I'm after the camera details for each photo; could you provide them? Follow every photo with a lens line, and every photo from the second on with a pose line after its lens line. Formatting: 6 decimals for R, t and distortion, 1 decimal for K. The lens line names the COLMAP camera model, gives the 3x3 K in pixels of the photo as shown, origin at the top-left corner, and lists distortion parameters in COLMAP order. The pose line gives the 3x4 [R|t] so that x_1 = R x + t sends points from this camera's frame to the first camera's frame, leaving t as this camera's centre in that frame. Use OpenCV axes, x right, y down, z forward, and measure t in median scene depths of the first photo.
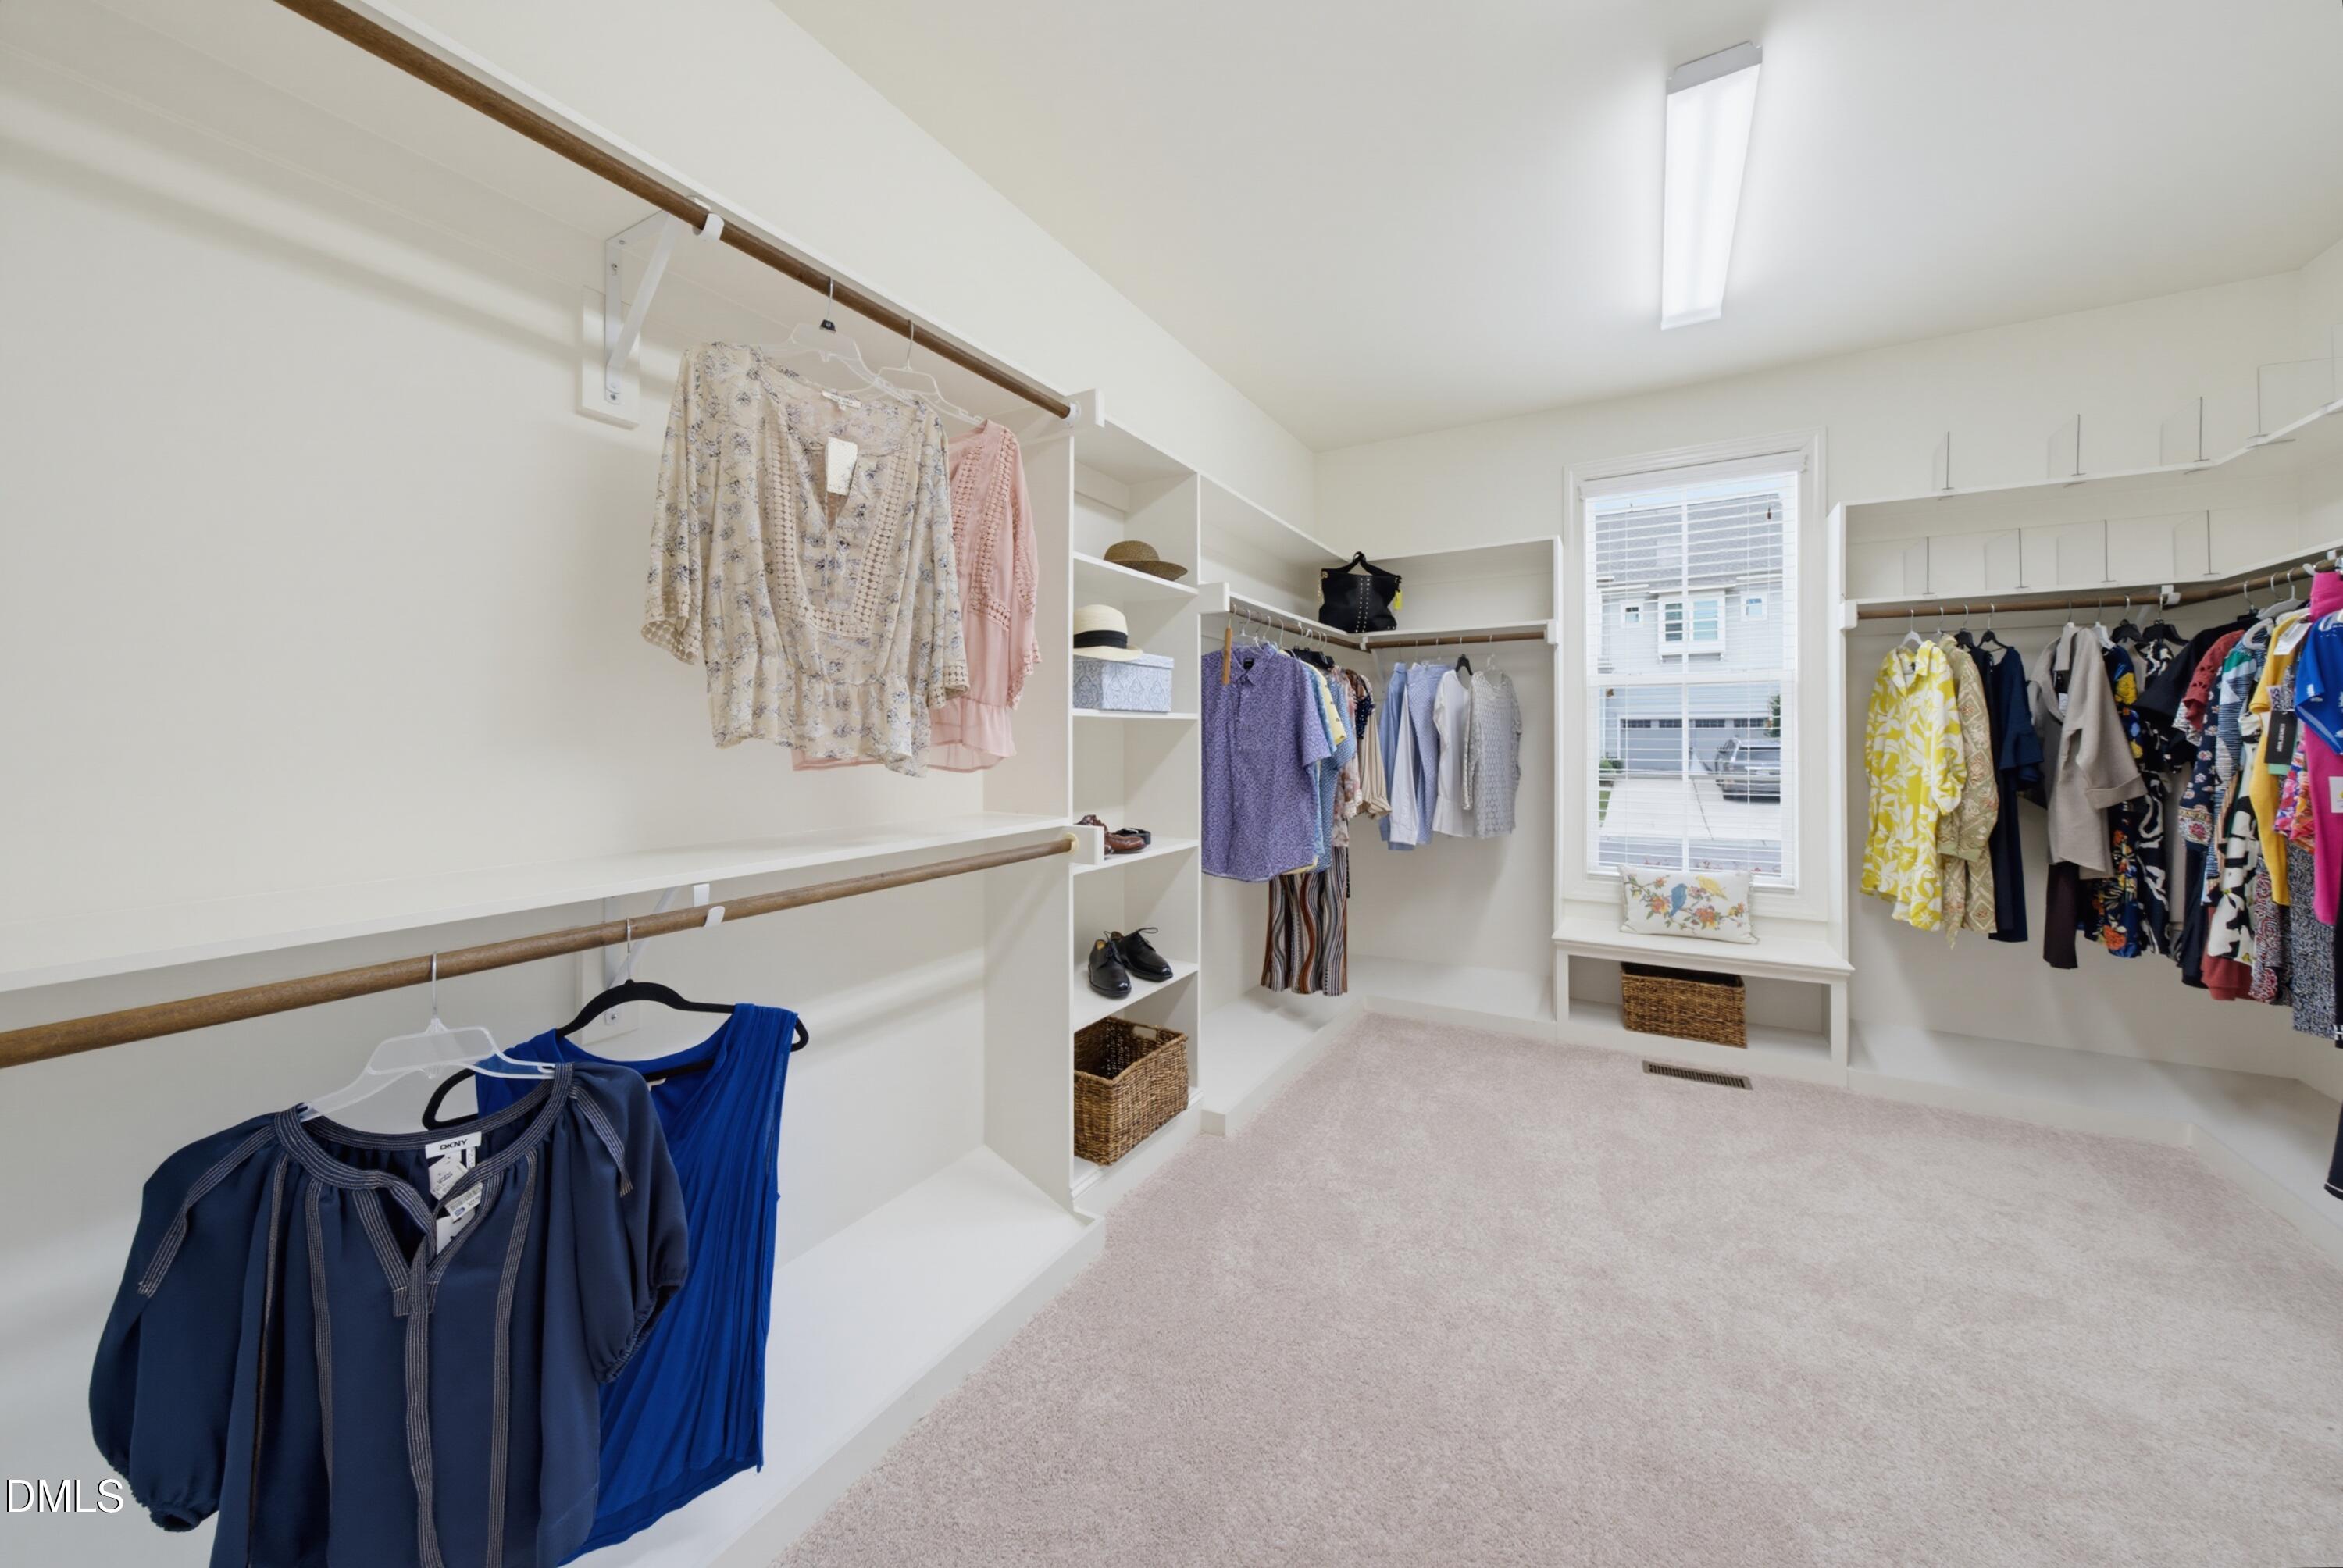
lens RADIAL K [[818.2, 0, 1200.6], [0, 818.2, 740.6], [0, 0, 1]] dist [0.016802, 0.000333]
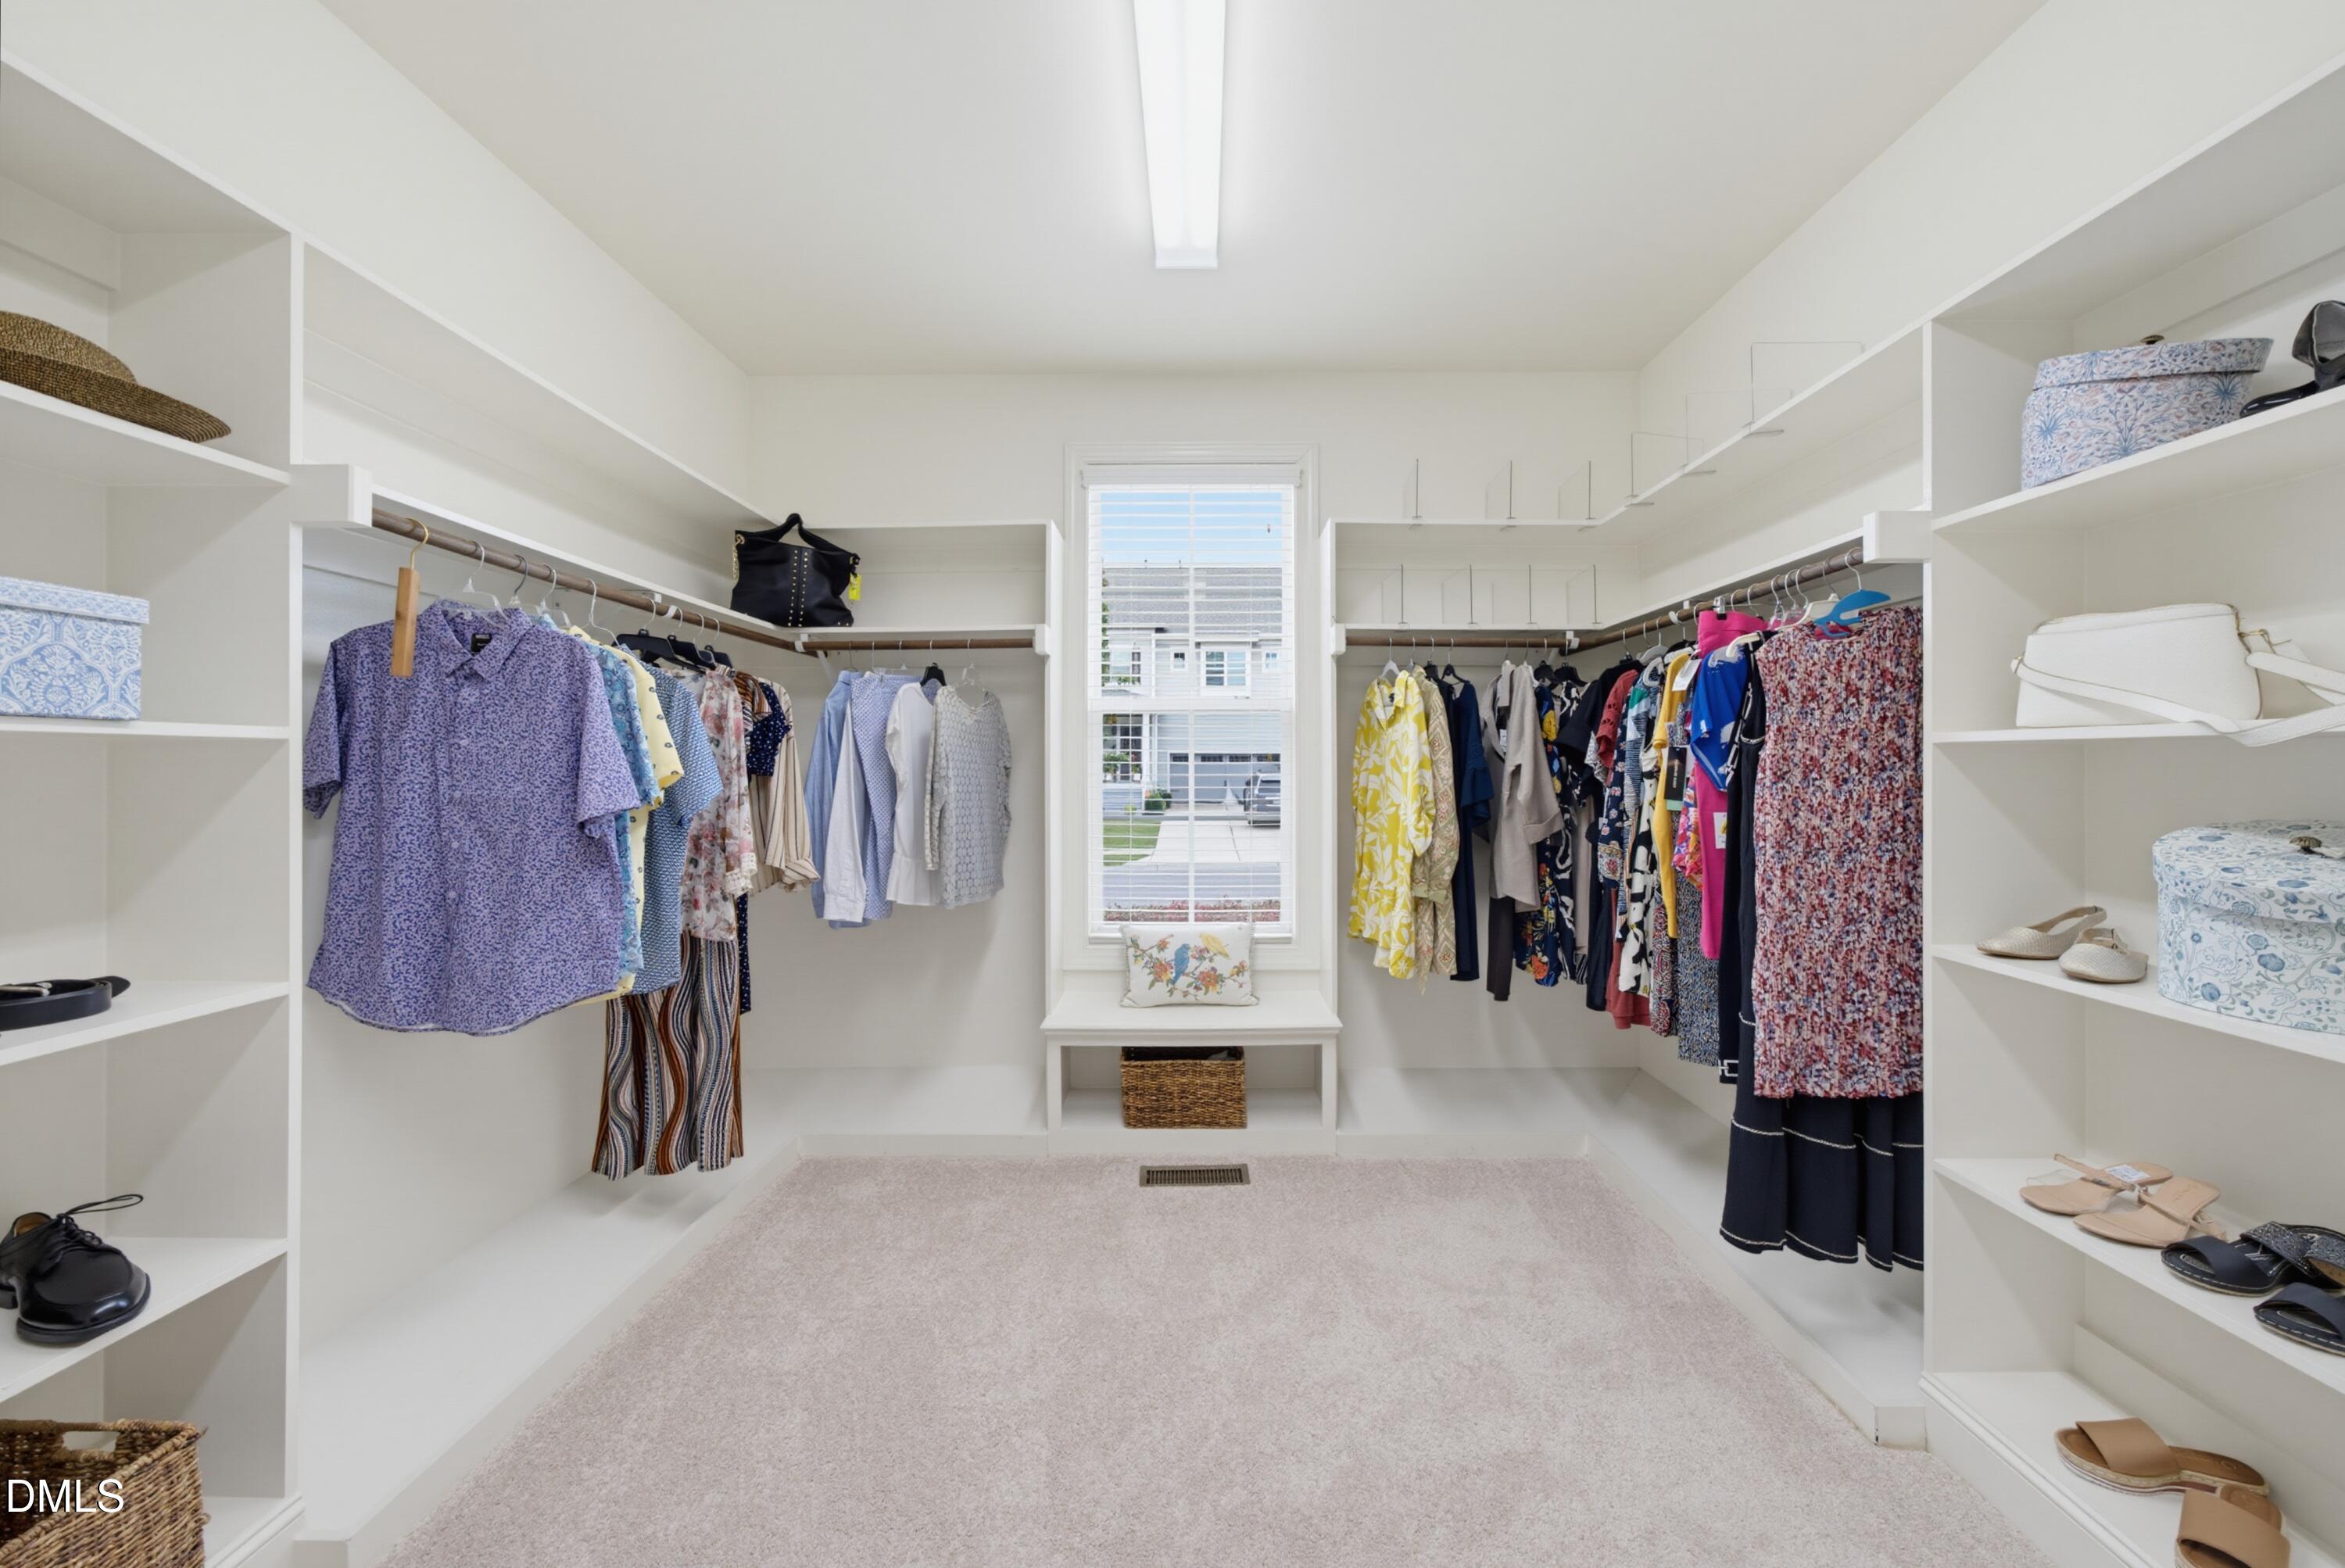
lens RADIAL K [[818.9, 0, 1174.3], [0, 818.9, 779.5], [0, 0, 1]] dist [0.016802, 0.000333]
pose [[0.890414, -0.004961, 0.455124, 0.203770], [0.002364, 0.999978, 0.006275, -0.003014], [-0.455145, -0.004511, 0.890406, 0.267604]]
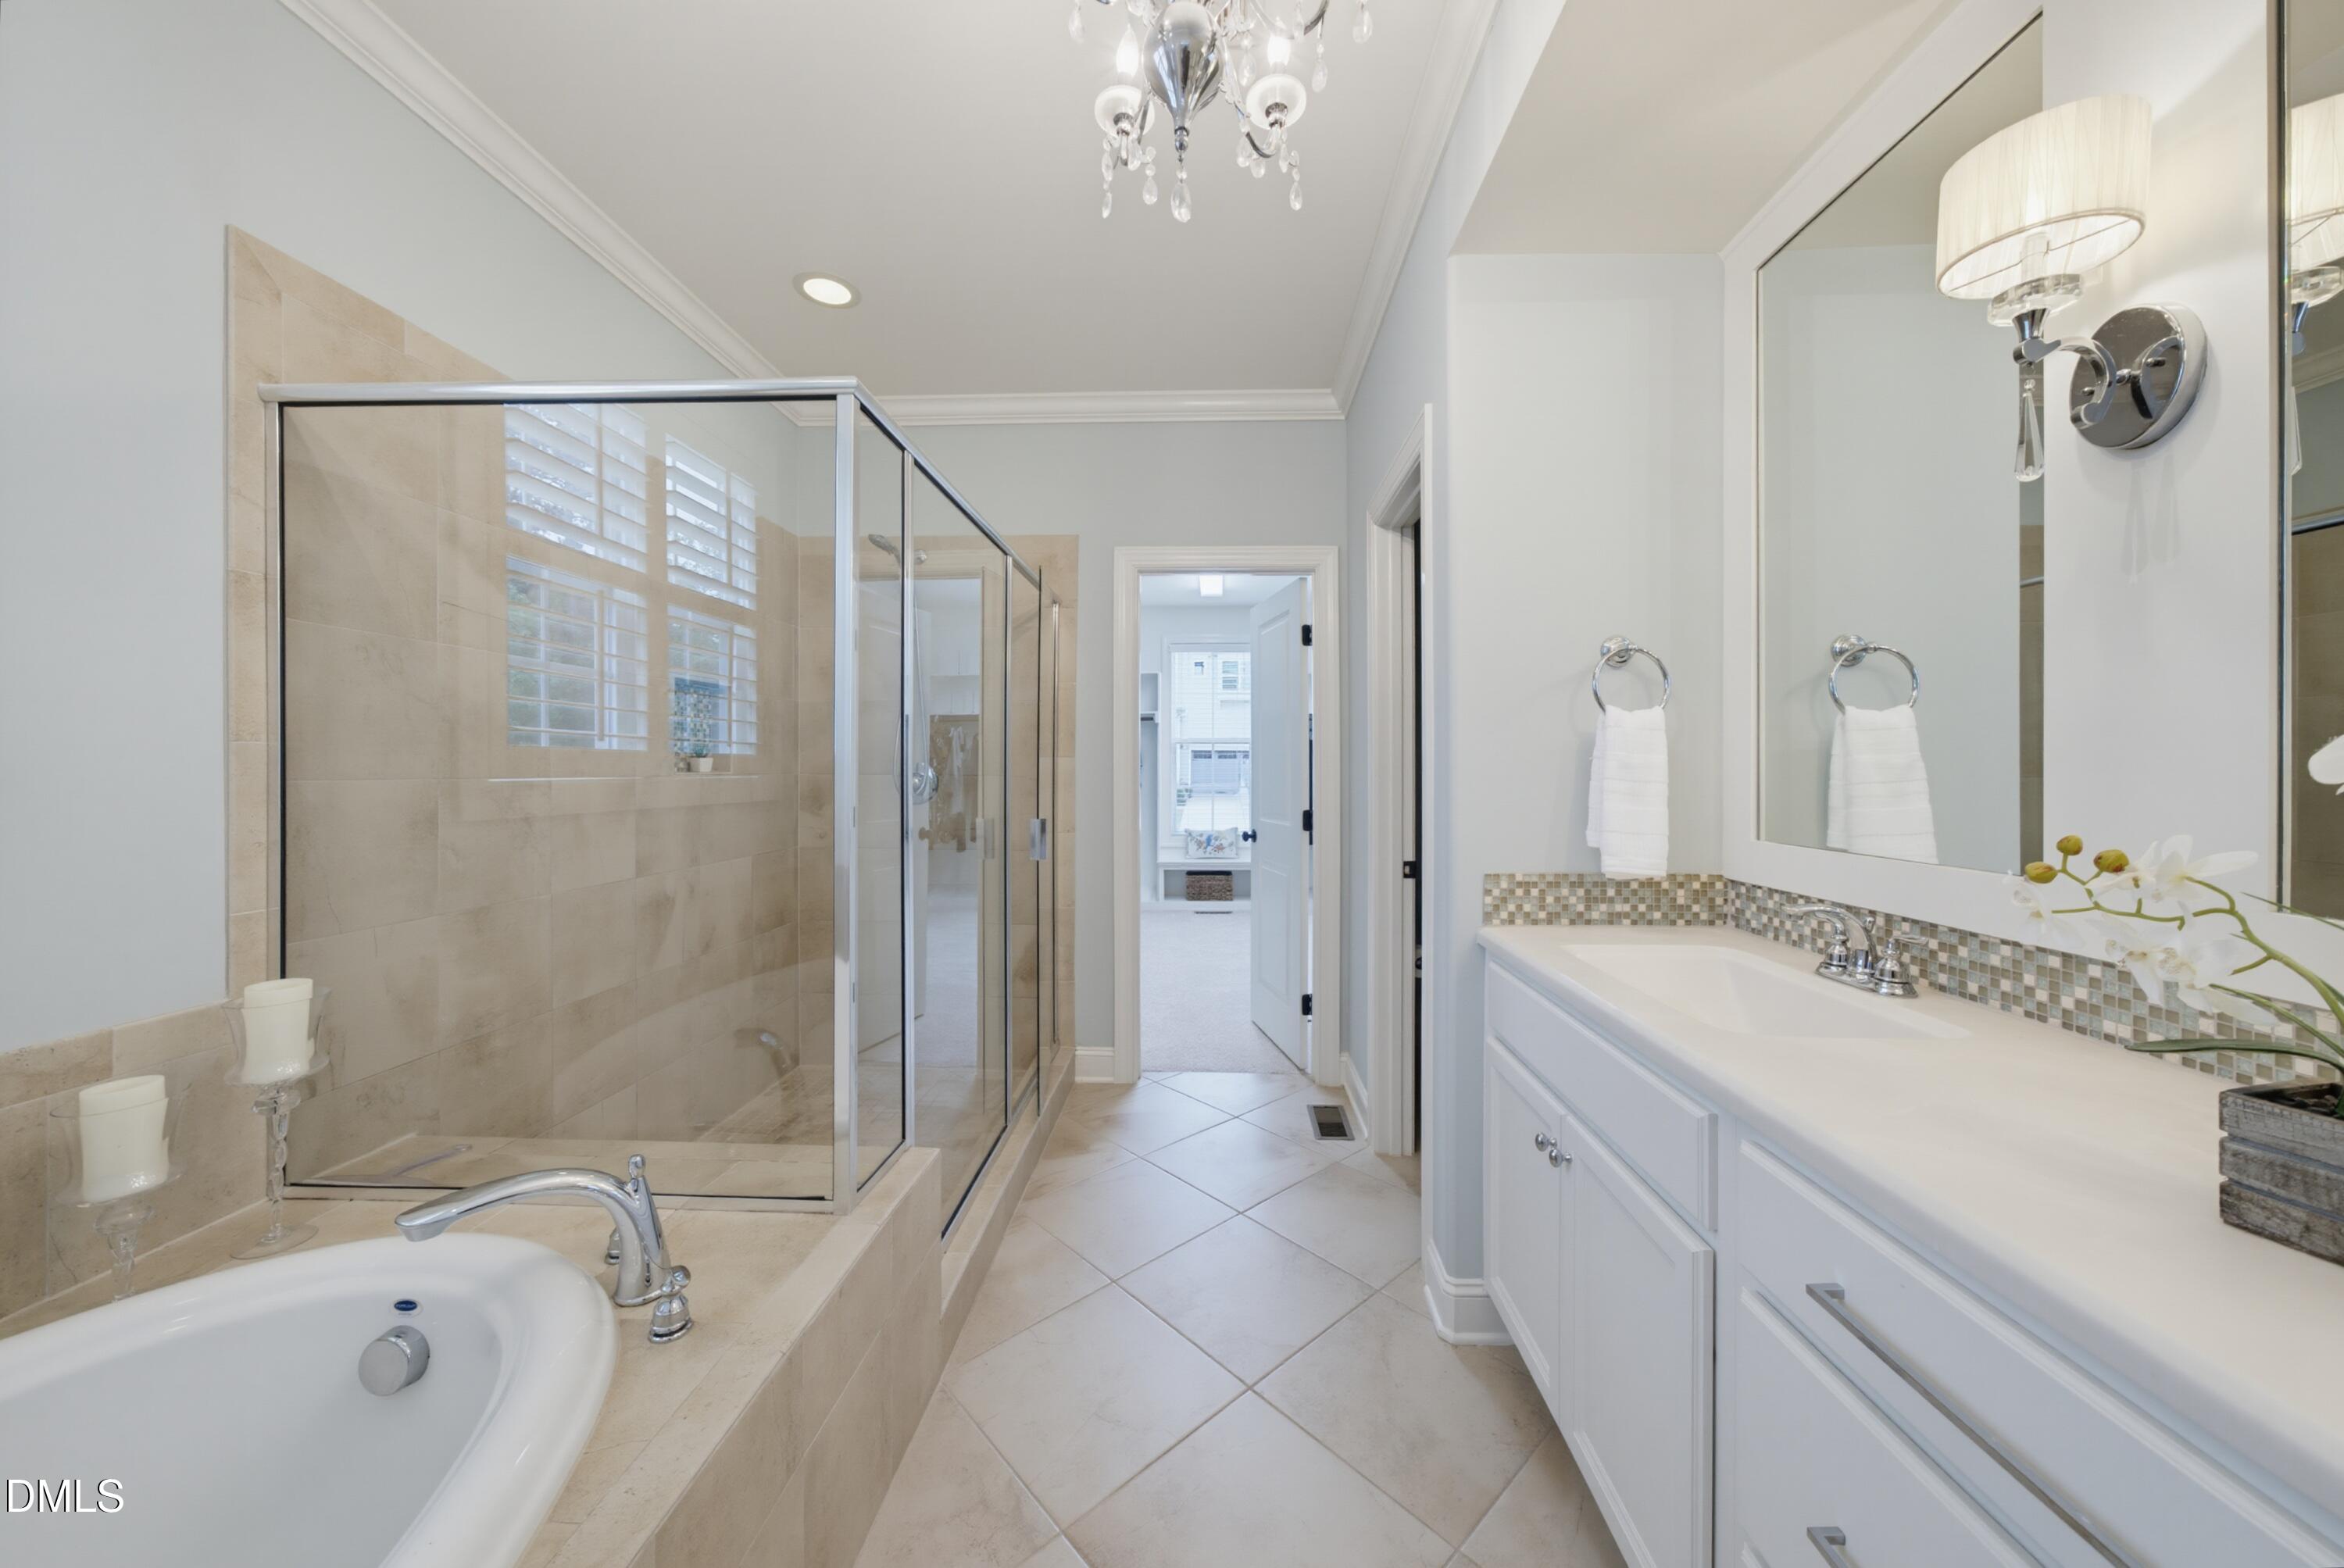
lens RADIAL K [[818.5, 0, 1178.5], [0, 818.5, 774.9], [0, 0, 1]] dist [0.016802, 0.000333]
pose [[0.897752, -0.001977, 0.440496, -0.503354], [-0.001852, 0.999964, 0.008262, -0.003396], [-0.440497, -0.008233, 0.897716, -1.021923]]
